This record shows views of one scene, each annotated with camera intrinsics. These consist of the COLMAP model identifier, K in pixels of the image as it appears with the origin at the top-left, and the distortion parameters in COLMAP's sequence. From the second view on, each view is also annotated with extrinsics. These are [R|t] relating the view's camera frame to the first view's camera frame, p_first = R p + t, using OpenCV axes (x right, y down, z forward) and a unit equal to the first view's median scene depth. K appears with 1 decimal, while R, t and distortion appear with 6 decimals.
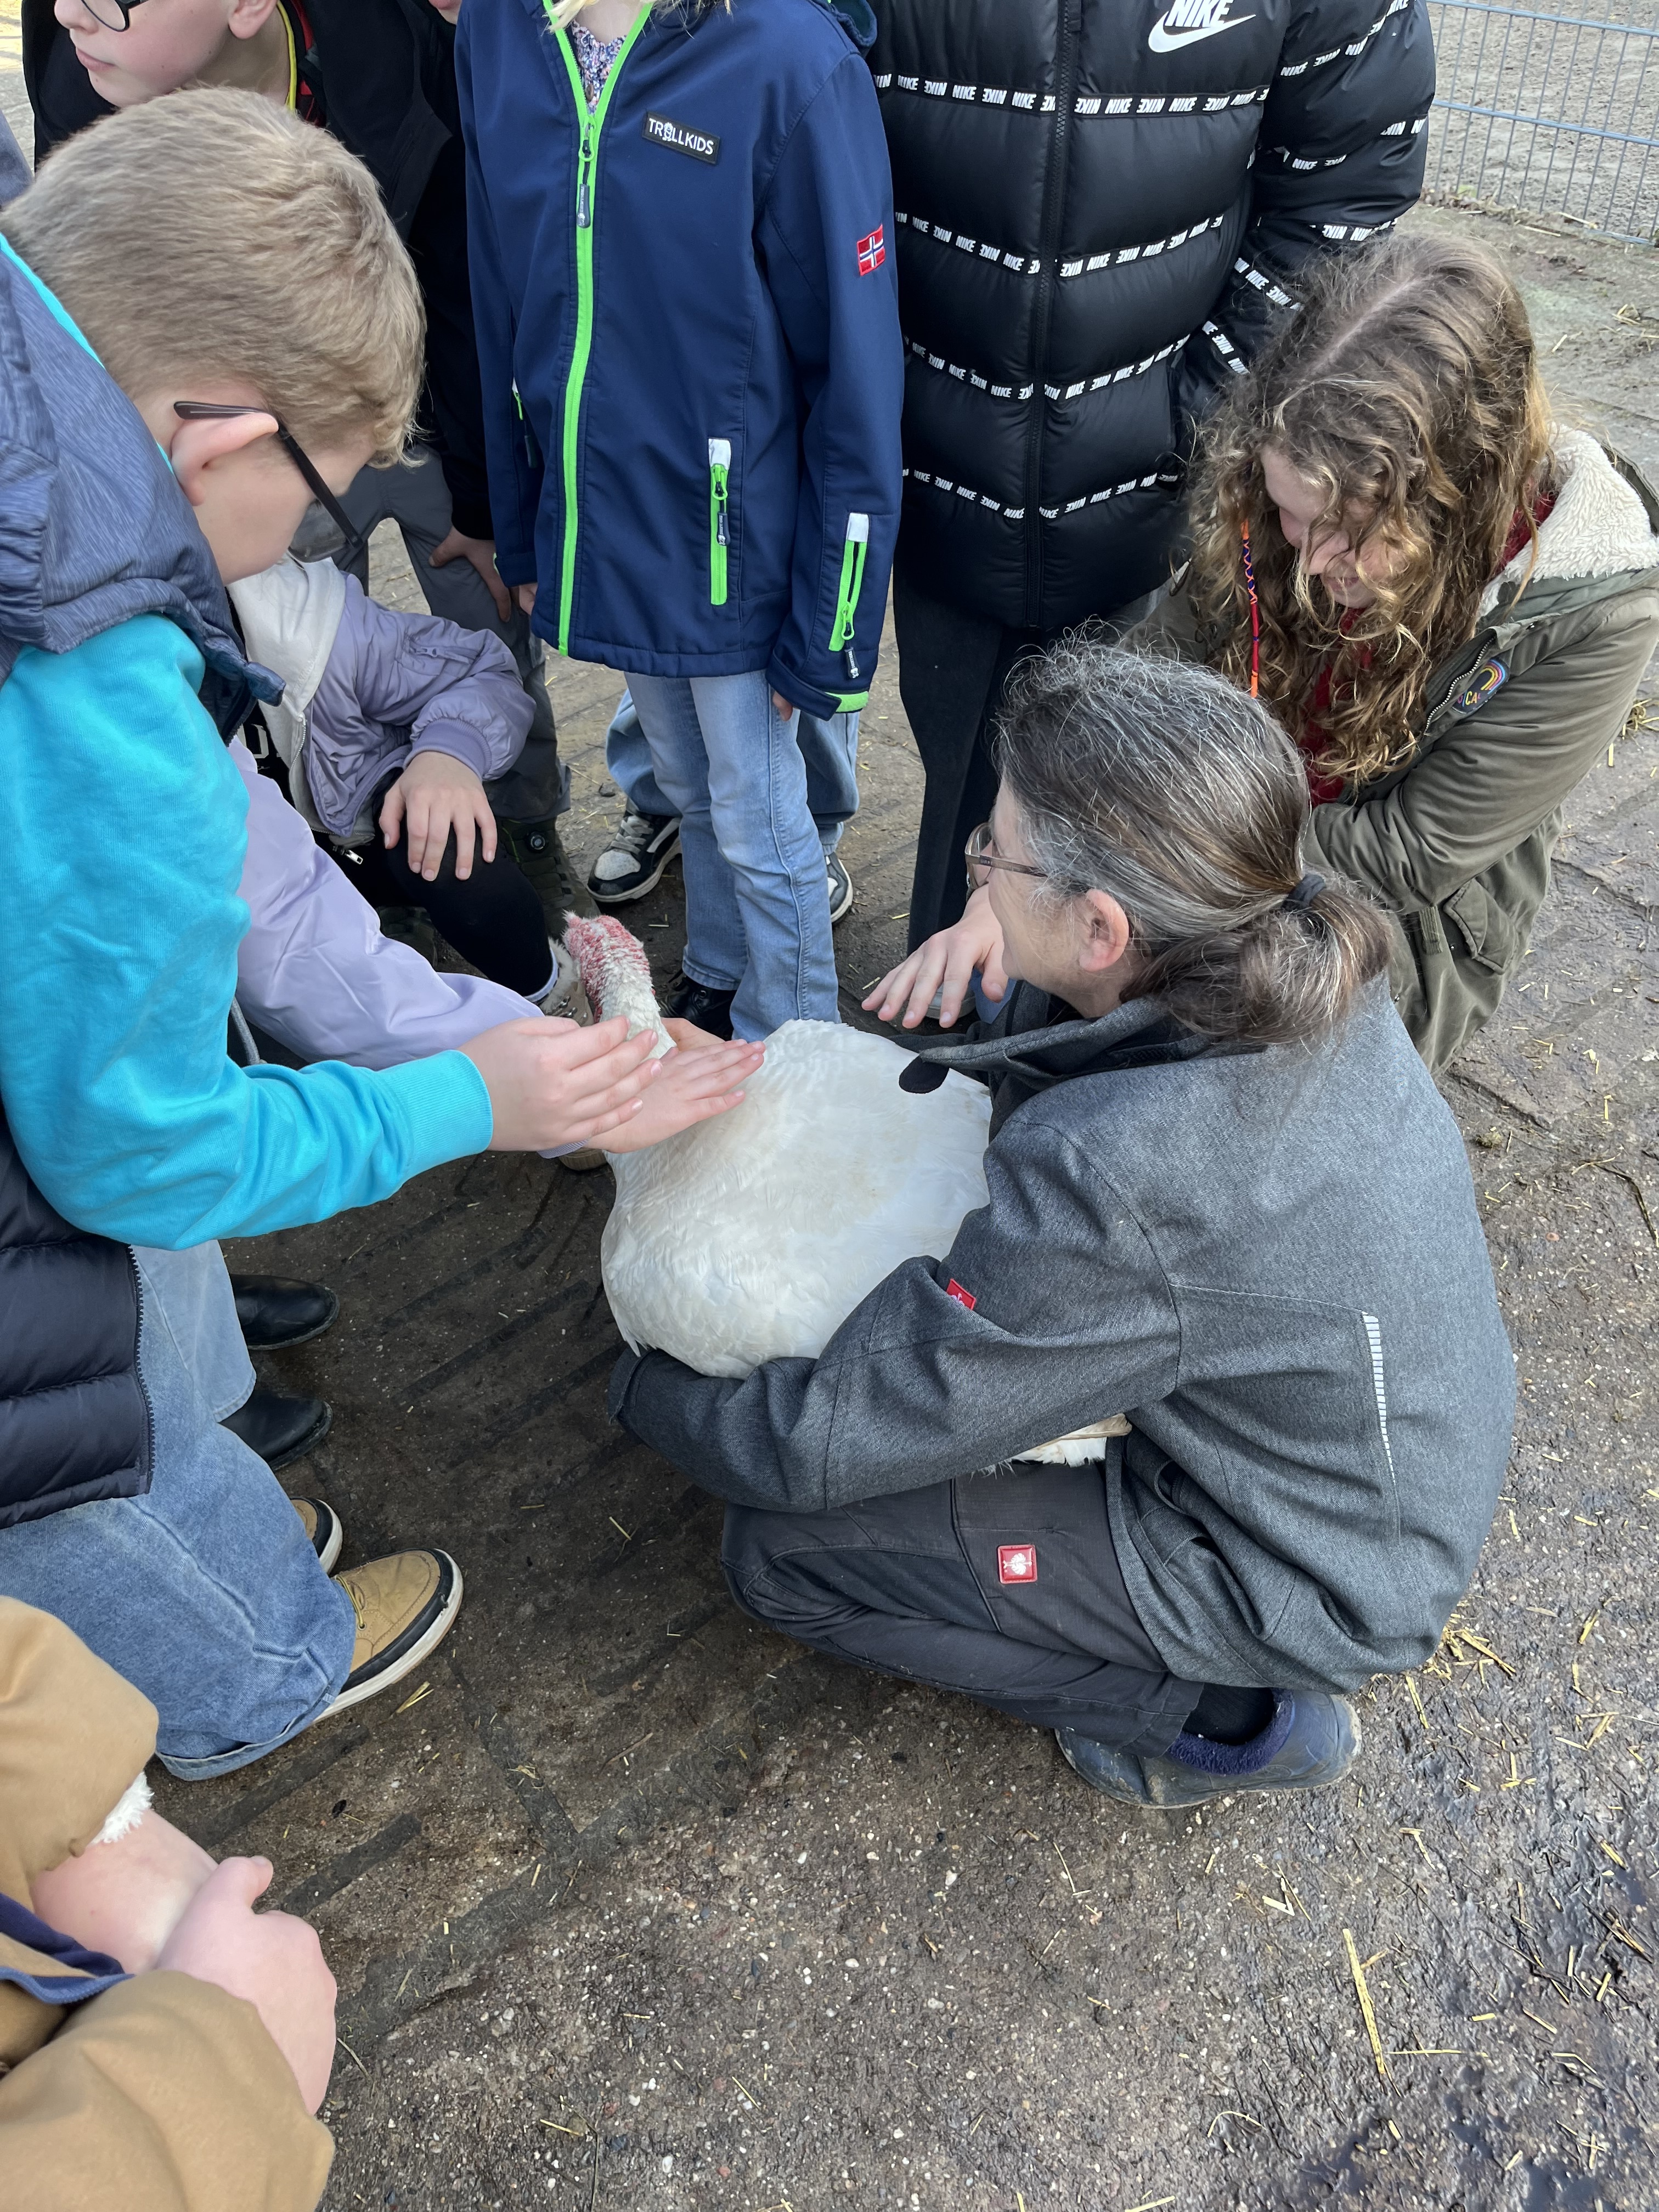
lens RADIAL K [[1711.5, 0, 785.6], [0, 1711.5, 1075.8], [0, 0, 1]] dist [0.015136, 0.004753]
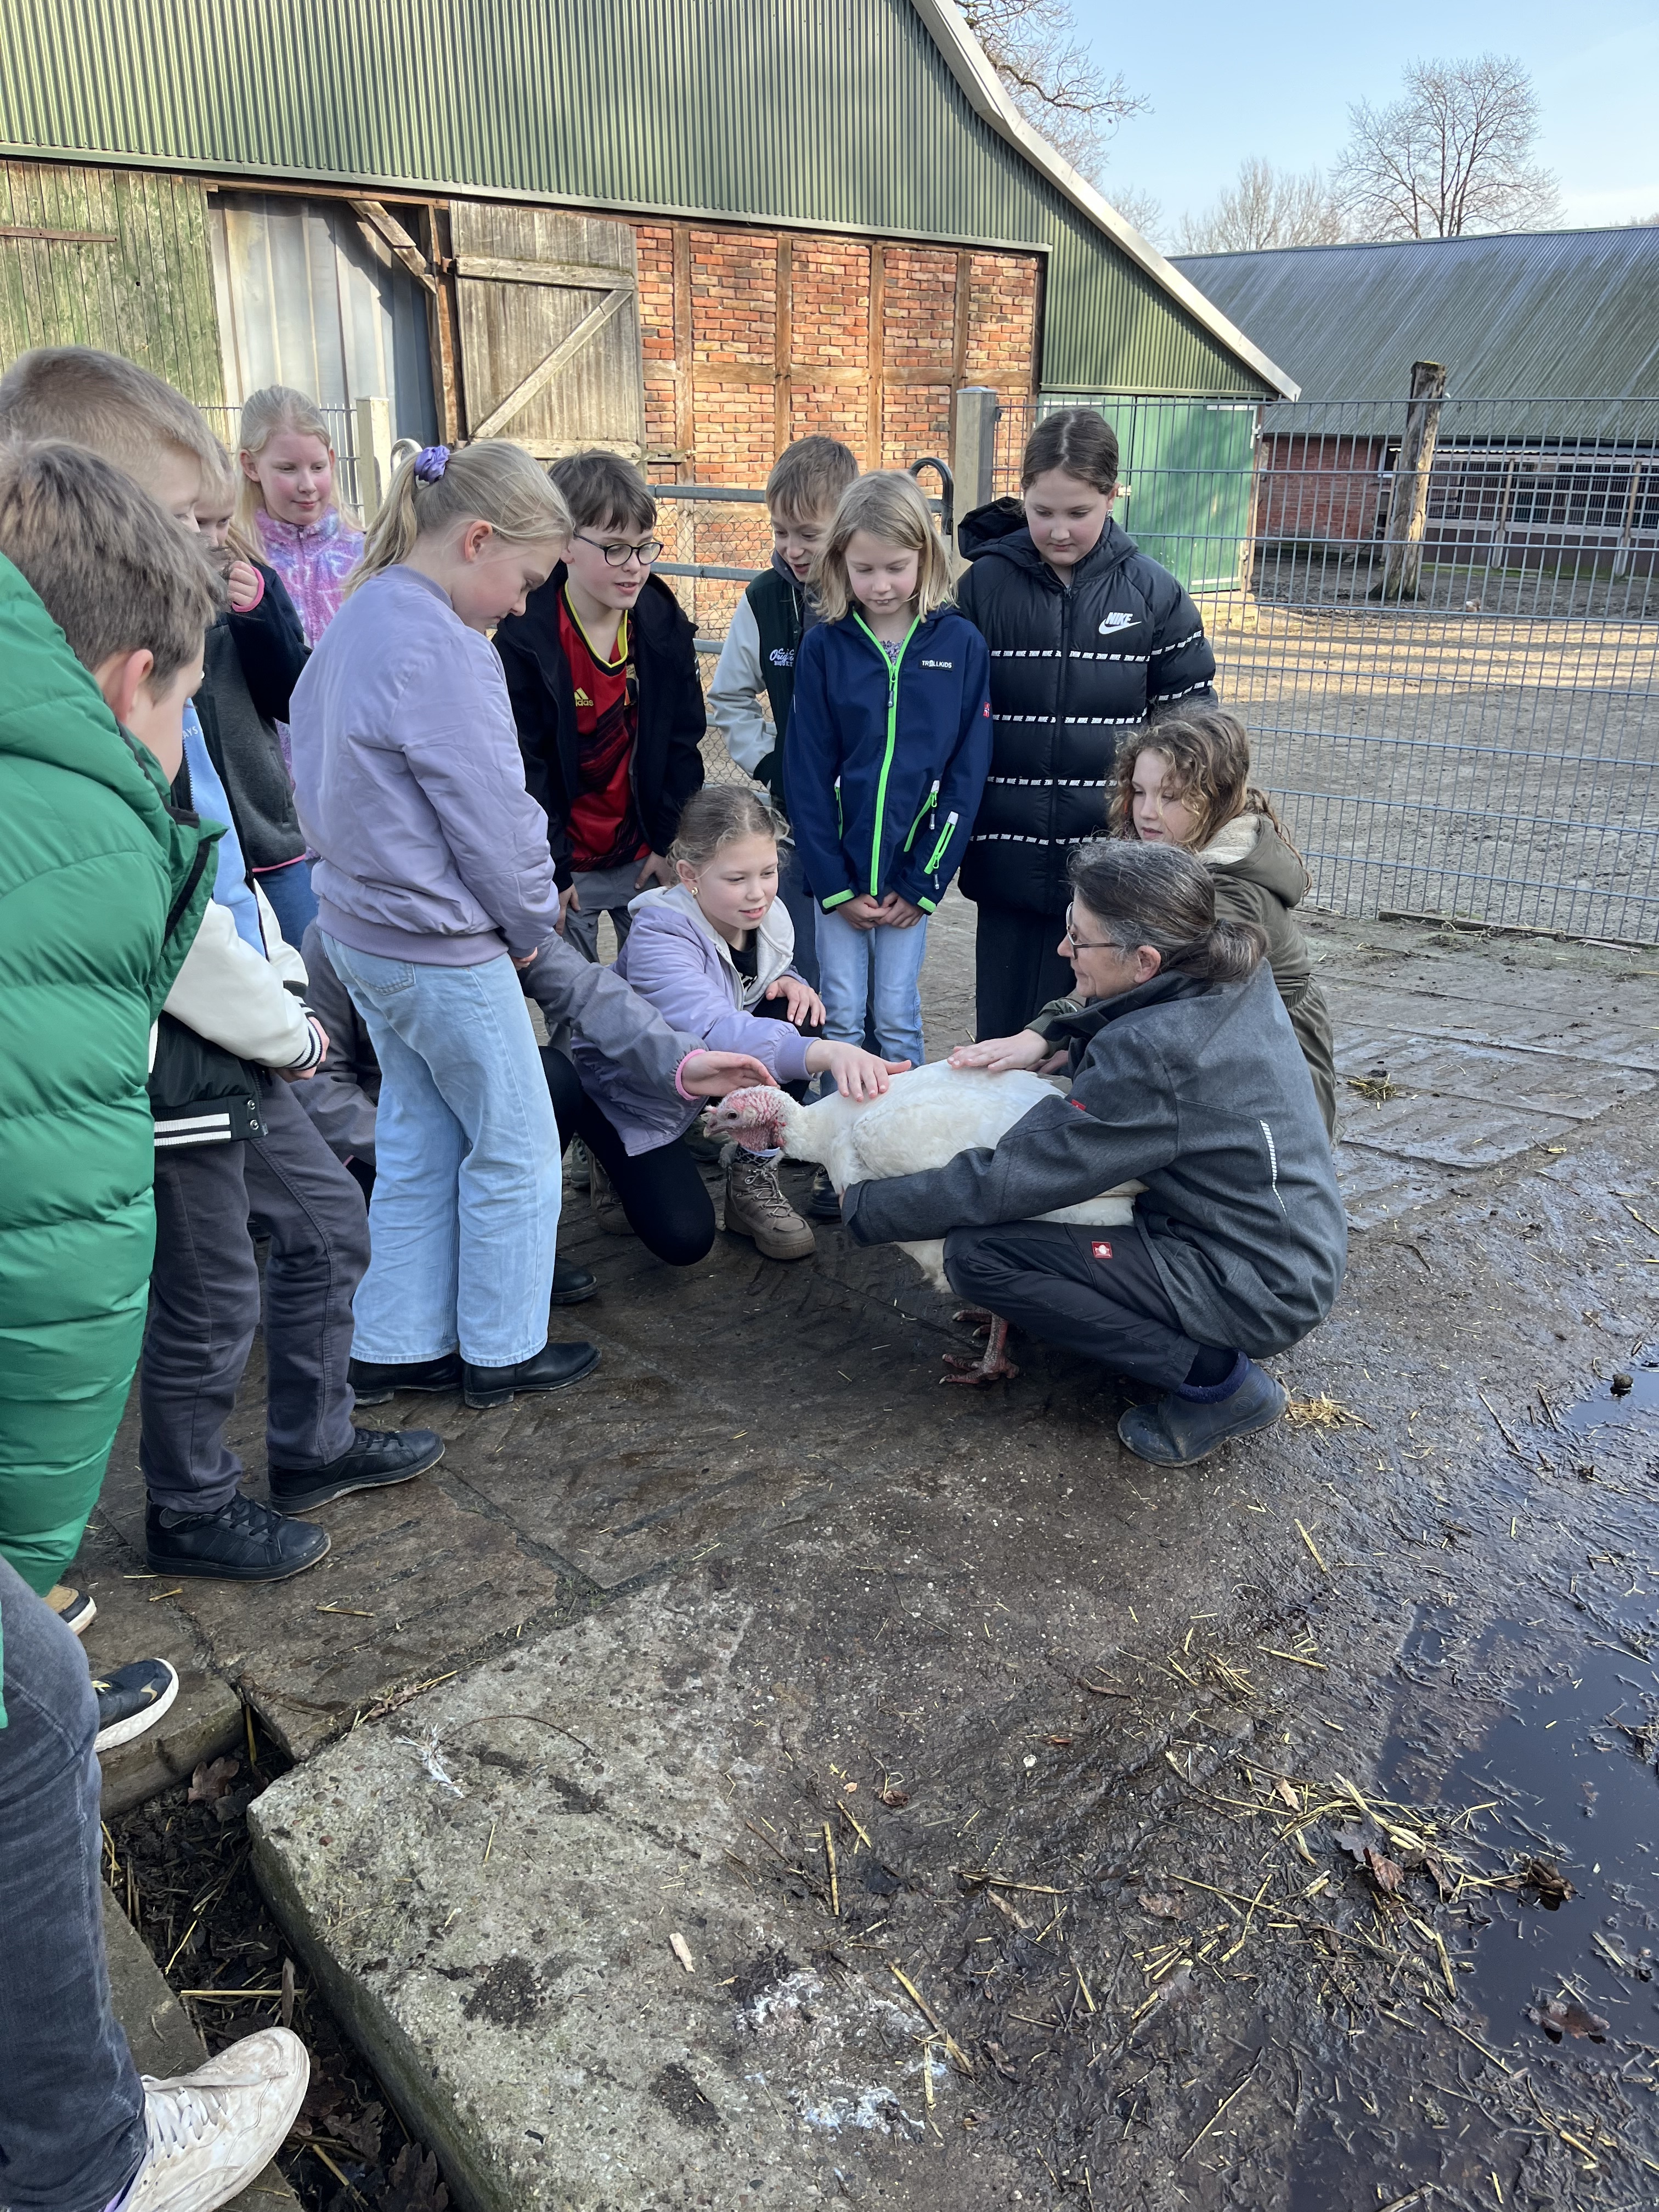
lens RADIAL K [[1711.5, 0, 831.8], [0, 1711.5, 1105.8], [0, 0, 1]] dist [0.015136, 0.004753]
pose [[0.995569, 0.020472, 0.091776, -0.320836], [0.020620, 0.904726, -0.425495, 0.880965], [-0.091743, 0.425502, 0.900295, -0.721676]]
